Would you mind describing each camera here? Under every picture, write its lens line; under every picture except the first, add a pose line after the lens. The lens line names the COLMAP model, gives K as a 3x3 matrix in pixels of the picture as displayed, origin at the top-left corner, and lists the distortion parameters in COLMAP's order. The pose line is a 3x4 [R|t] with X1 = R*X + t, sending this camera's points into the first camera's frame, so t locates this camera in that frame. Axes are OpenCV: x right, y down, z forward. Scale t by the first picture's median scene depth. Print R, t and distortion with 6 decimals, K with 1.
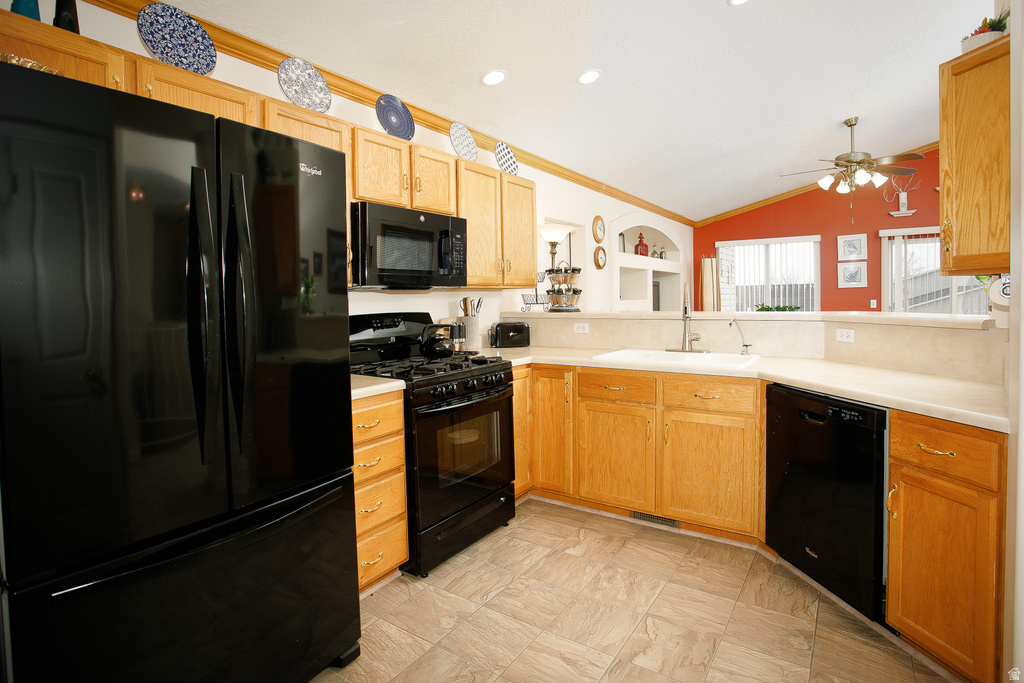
lens RADIAL K [[512.3, 0, 511.3], [0, 512.3, 321.3], [0, 0, 1]] dist [-0.095568, 0.051857]
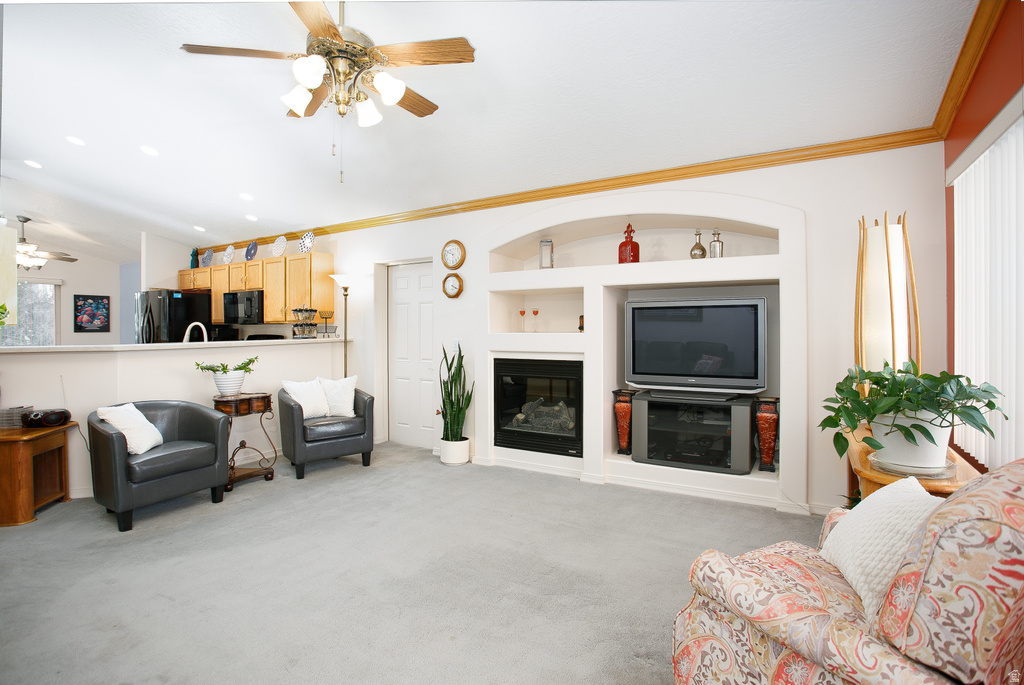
lens RADIAL K [[500.5, 0, 517.1], [0, 500.5, 327.7], [0, 0, 1]] dist [-0.063349, 0.025703]
pose [[0.079969, 0.021066, -0.996575, 0.844738], [-0.037883, 0.999119, 0.018080, -0.055542], [0.996077, 0.036307, 0.080697, 0.822895]]
